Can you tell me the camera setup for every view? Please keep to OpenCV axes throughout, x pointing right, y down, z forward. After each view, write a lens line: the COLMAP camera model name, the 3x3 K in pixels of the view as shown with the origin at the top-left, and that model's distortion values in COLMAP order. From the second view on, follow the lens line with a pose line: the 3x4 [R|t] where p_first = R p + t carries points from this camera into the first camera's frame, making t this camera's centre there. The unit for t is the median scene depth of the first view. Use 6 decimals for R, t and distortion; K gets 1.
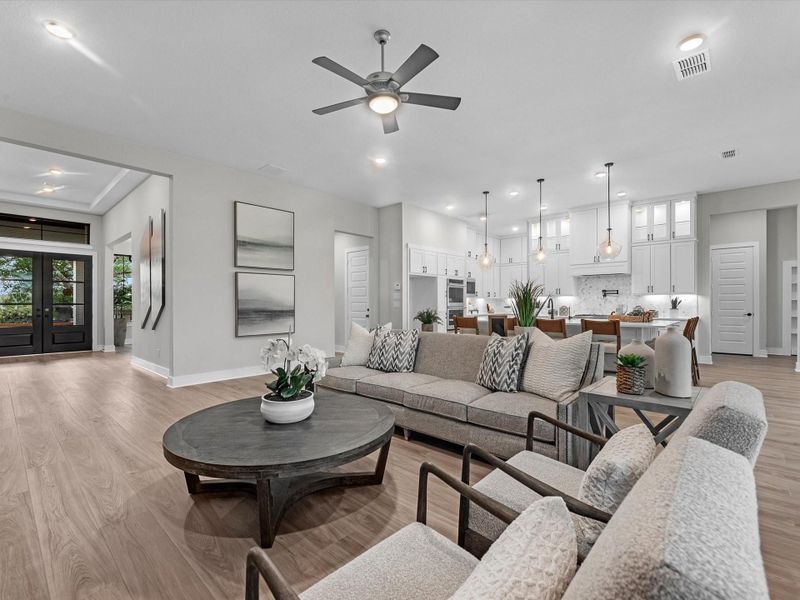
lens RADIAL K [[373.6, 0, 405.5], [0, 373.6, 305.4], [0, 0, 1]] dist [-0.000041, -0.007539]
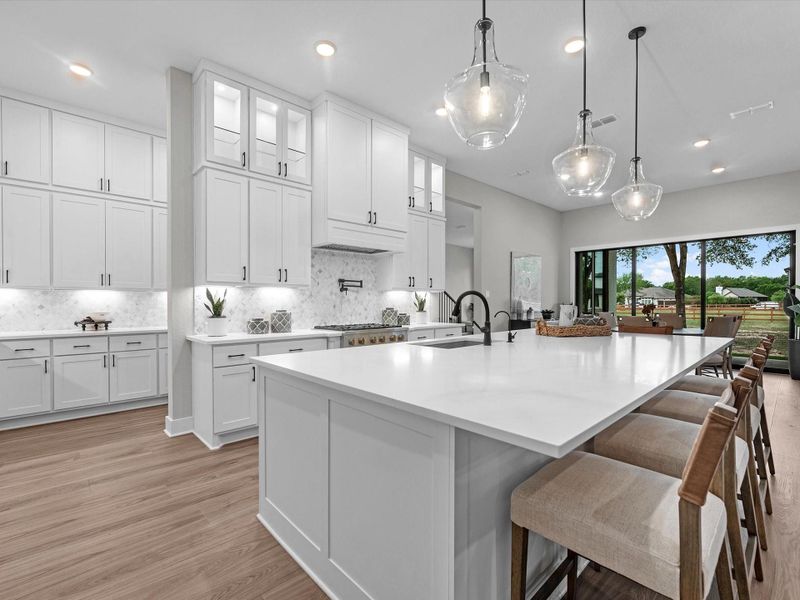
lens RADIAL K [[373.6, 0, 405.5], [0, 373.6, 305.4], [0, 0, 1]] dist [-0.000041, -0.007539]
pose [[0.088719, -0.006268, 0.996037, 0.004600], [0.004540, 0.999972, 0.005888, -0.006738], [-0.996046, 0.003999, 0.088745, 0.951752]]
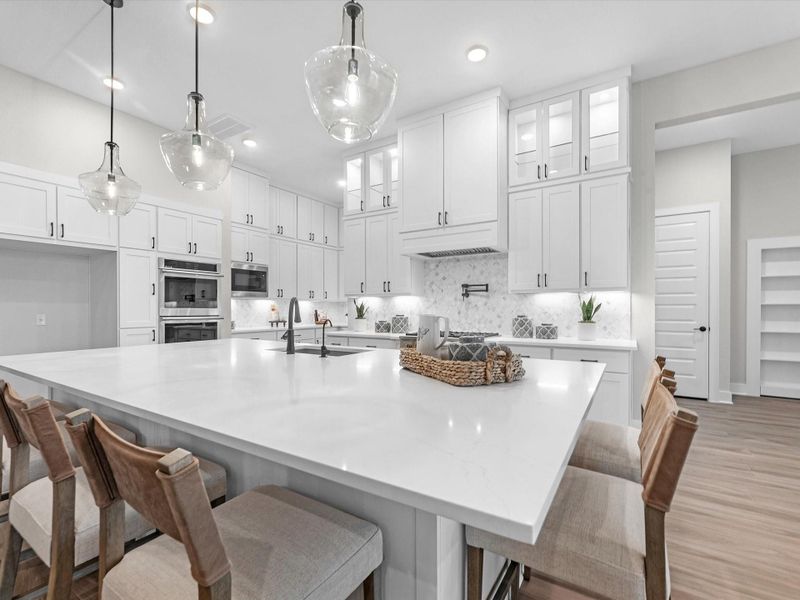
lens RADIAL K [[348.6, 0, 423.4], [0, 348.6, 310.2], [0, 0, 1]] dist [0.001010, 0.000017]
pose [[0.979939, -0.001506, 0.199293, 0.417786], [0.001033, 0.999996, 0.002476, -0.006922], [-0.199296, -0.002220, 0.979937, 0.592027]]
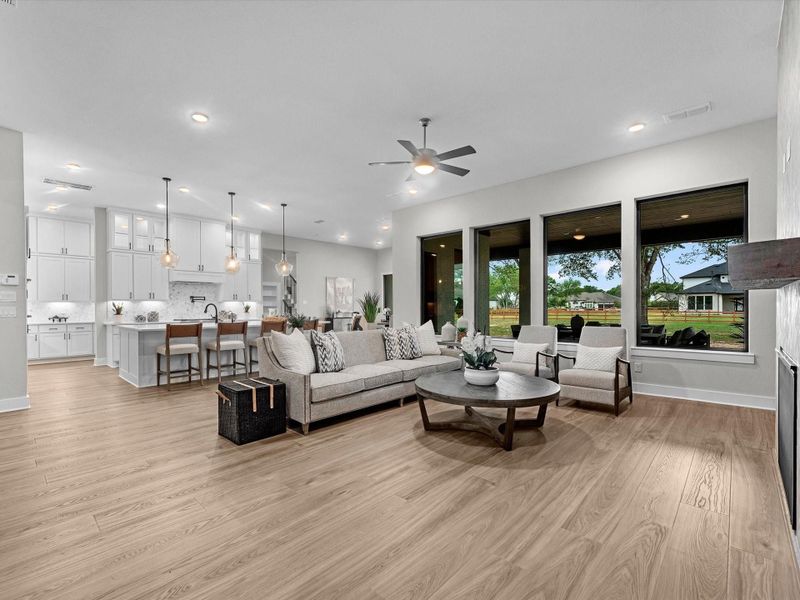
lens RADIAL K [[365.8, 0, 408.1], [0, 365.8, 309.9], [0, 0, 1]] dist [-0.001937, 0.000135]
pose [[0.000595, -0.007491, 0.999972, -0.576690], [0.007775, 0.999942, 0.007486, -0.005135], [-0.999970, 0.007770, 0.000653, 0.416191]]
